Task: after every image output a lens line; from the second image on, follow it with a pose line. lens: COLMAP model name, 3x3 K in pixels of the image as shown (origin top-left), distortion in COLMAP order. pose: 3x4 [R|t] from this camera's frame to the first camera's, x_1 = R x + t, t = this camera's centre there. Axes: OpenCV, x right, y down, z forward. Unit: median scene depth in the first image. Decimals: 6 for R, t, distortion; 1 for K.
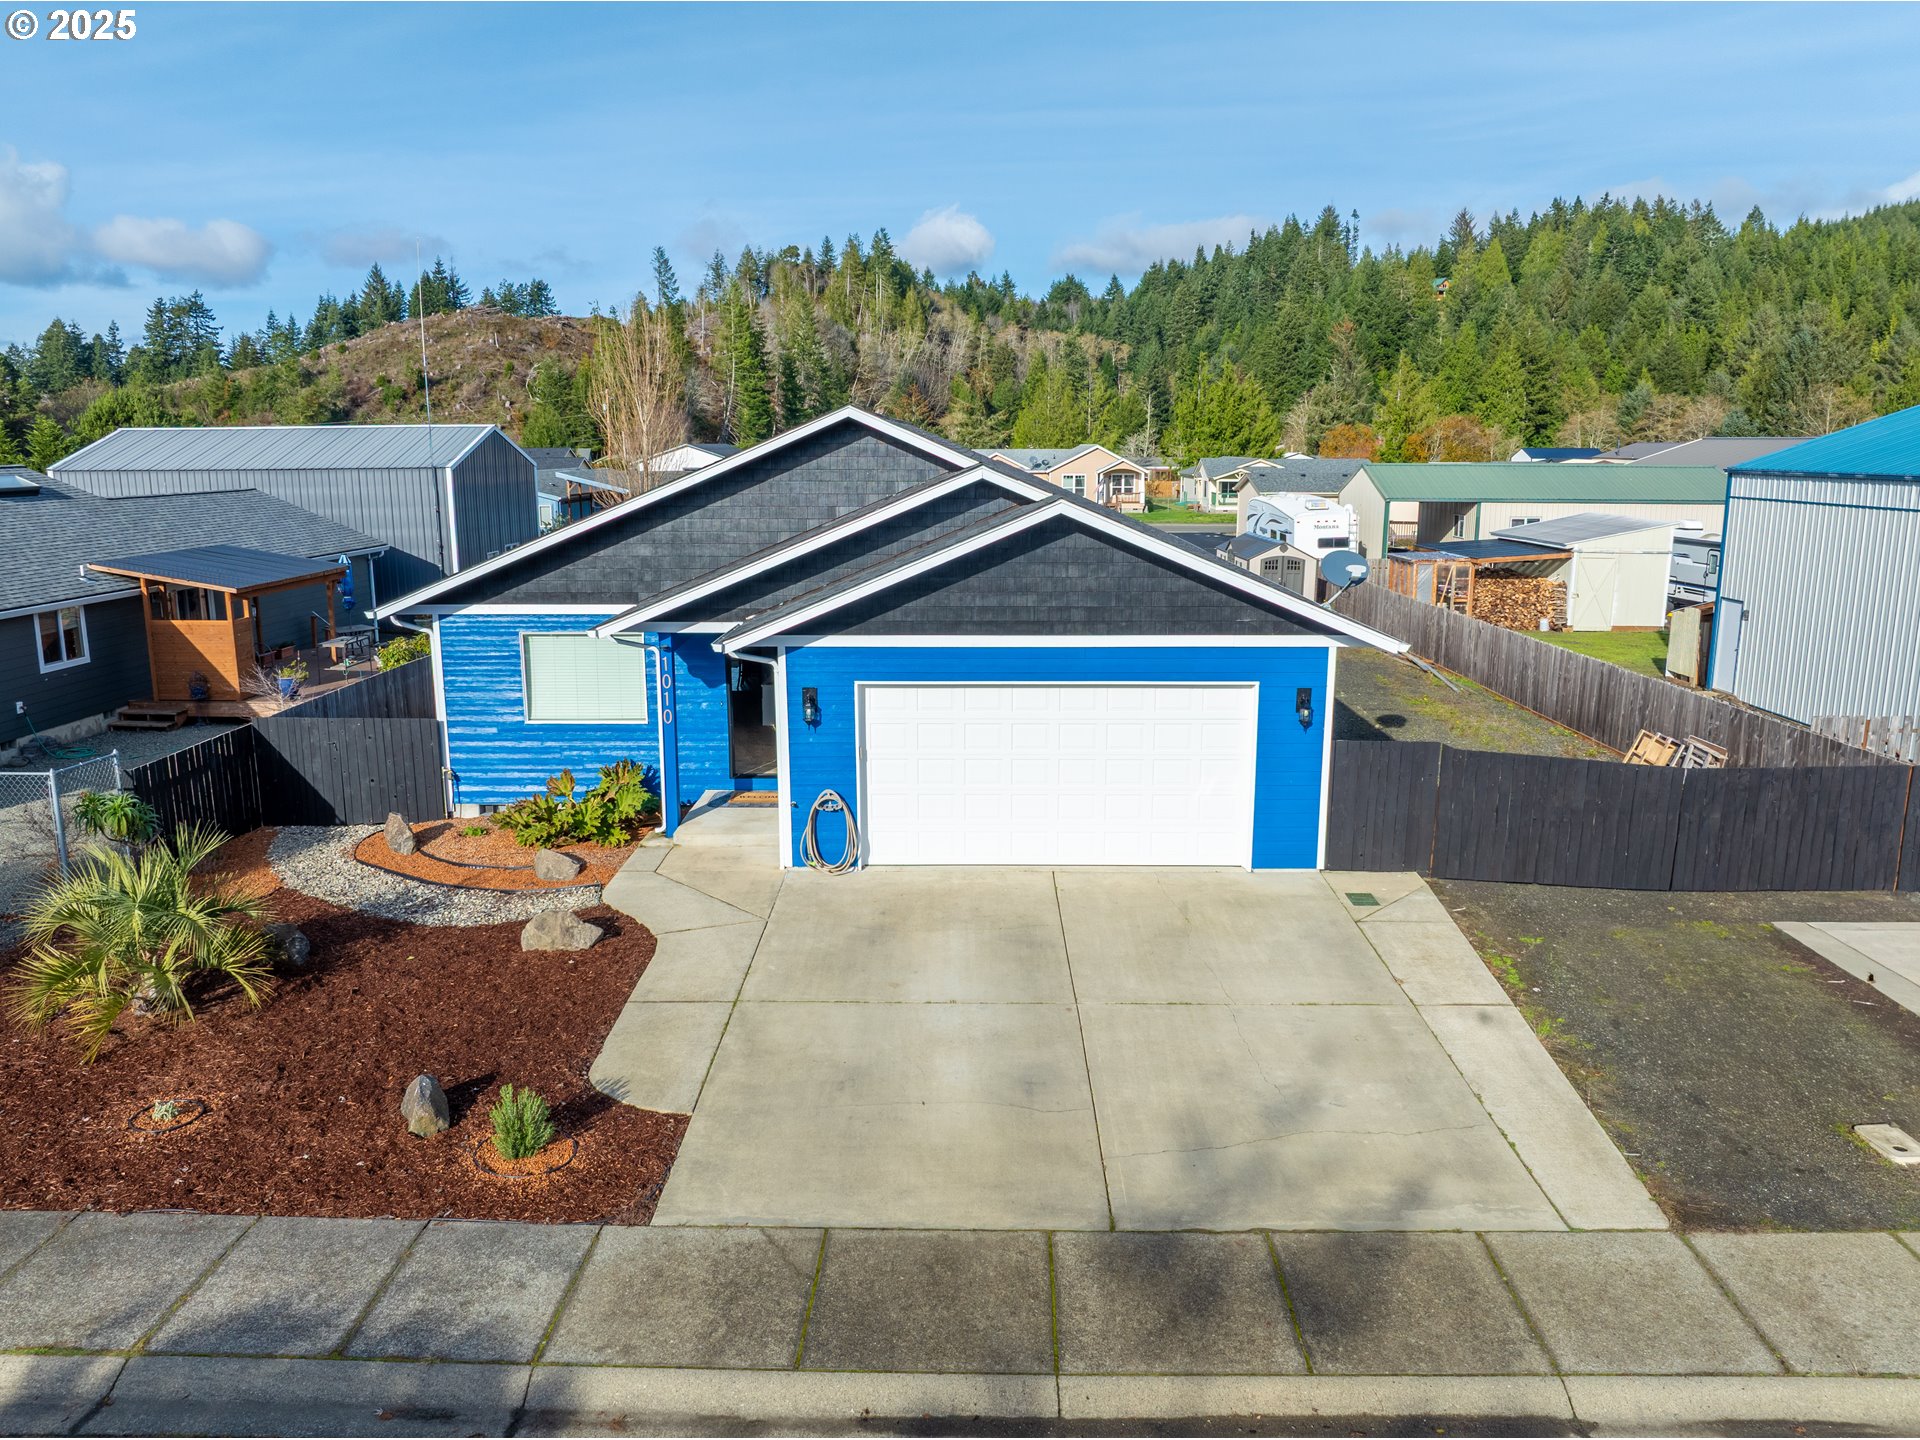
lens RADIAL K [[1347.7, 0, 960.0], [0, 1347.7, 720.0], [0, 0, 1]] dist [-0.038814, 0.001446]
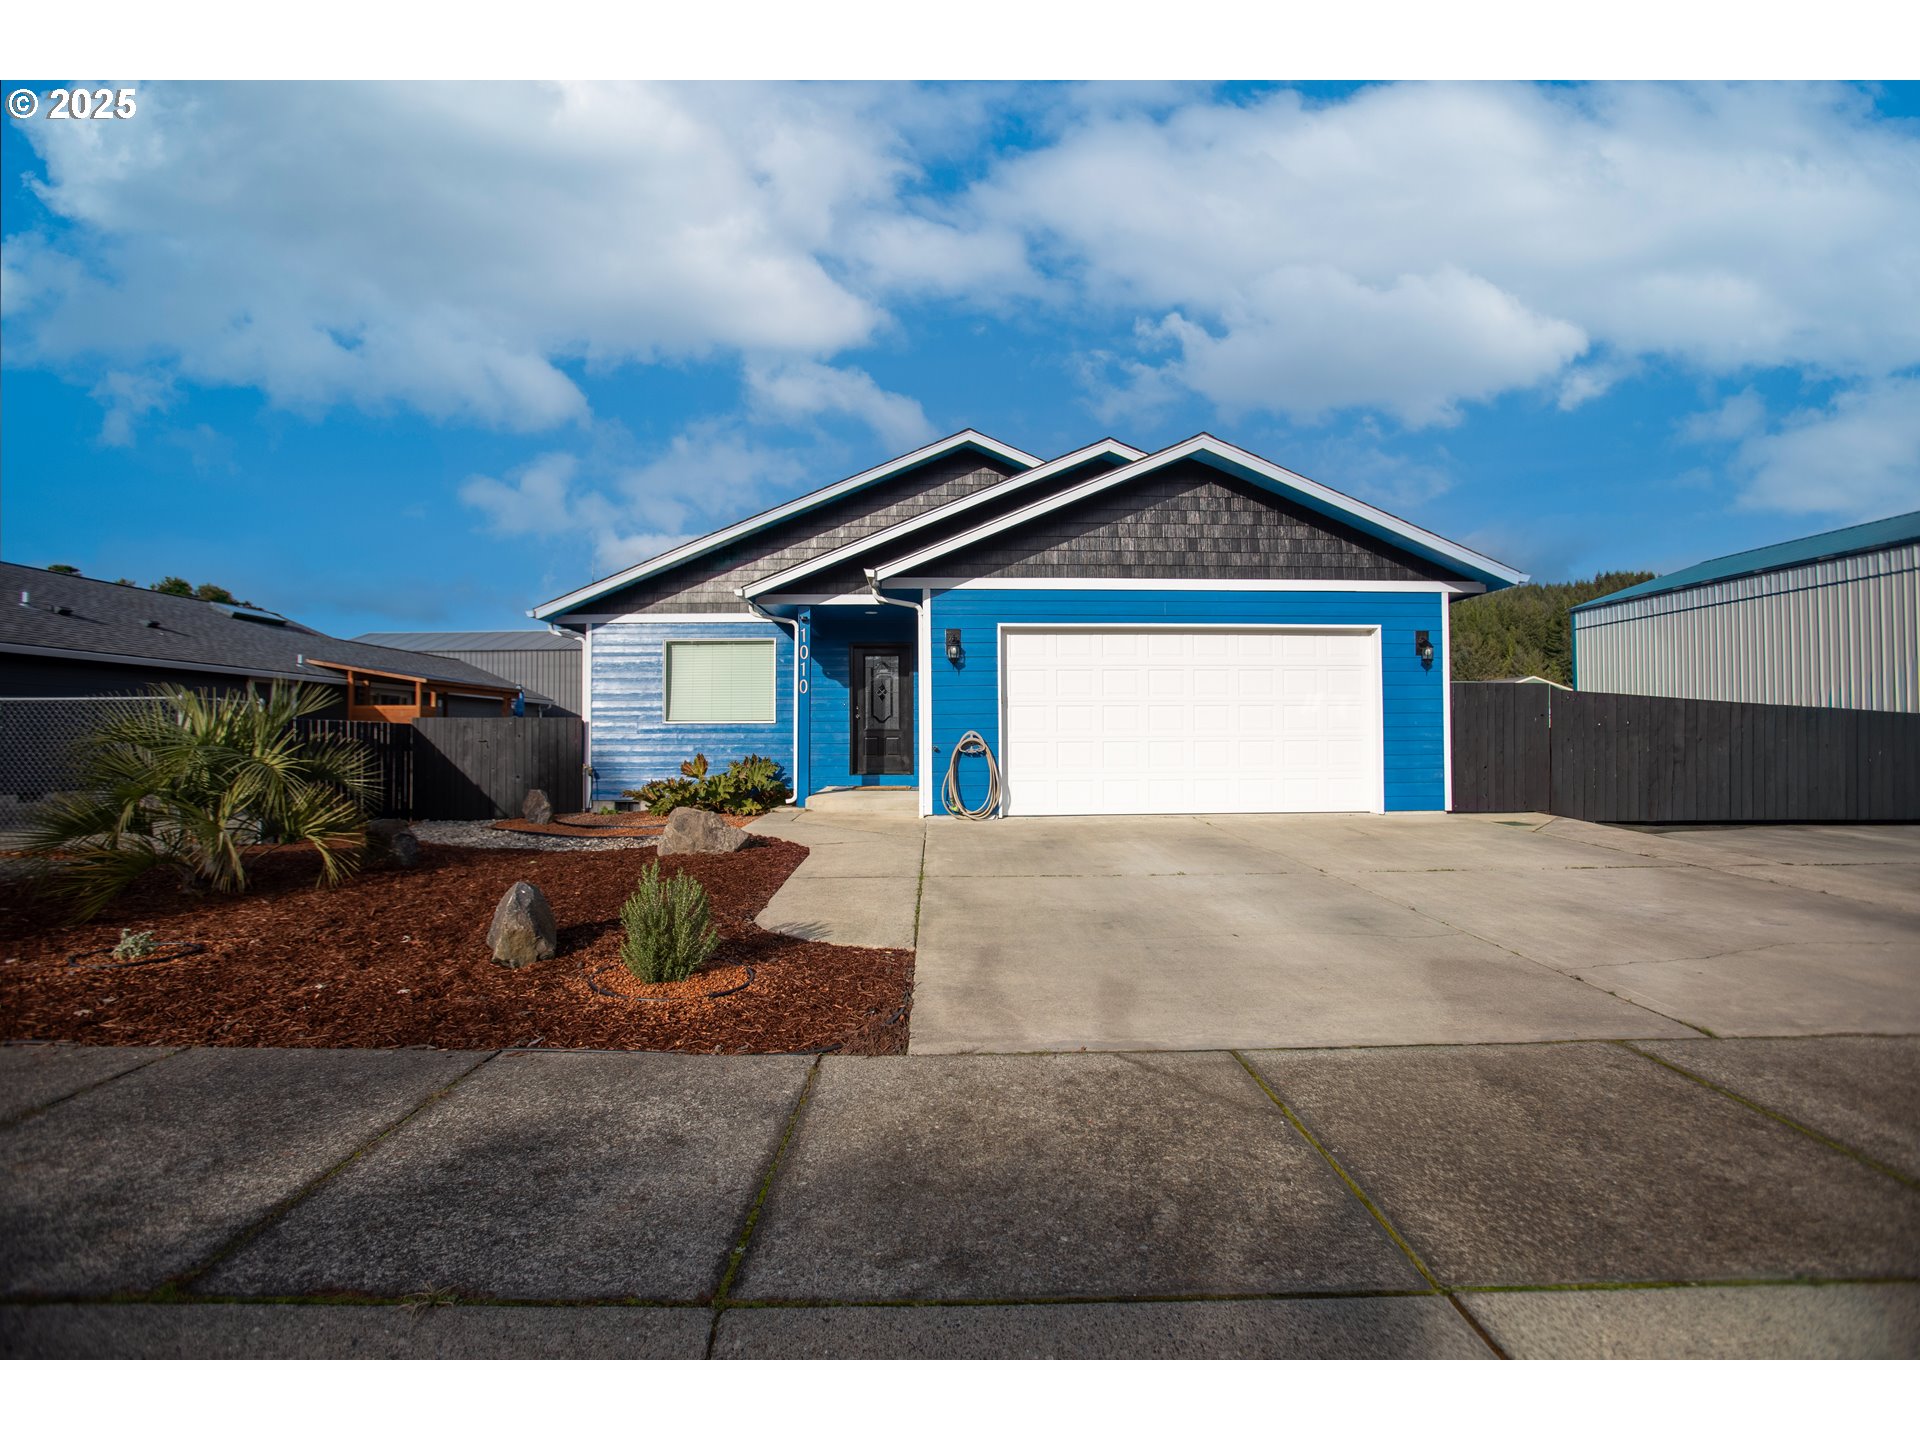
lens RADIAL K [[880.7, 0, 960.0], [0, 880.7, 720.0], [0, 0, 1]] dist [-0.089913, 0.046752]
pose [[0.999412, -0.001696, 0.034260, -0.111992], [0.009169, 0.975639, -0.219191, 0.162352], [-0.033054, 0.219376, 0.975080, 0.314639]]
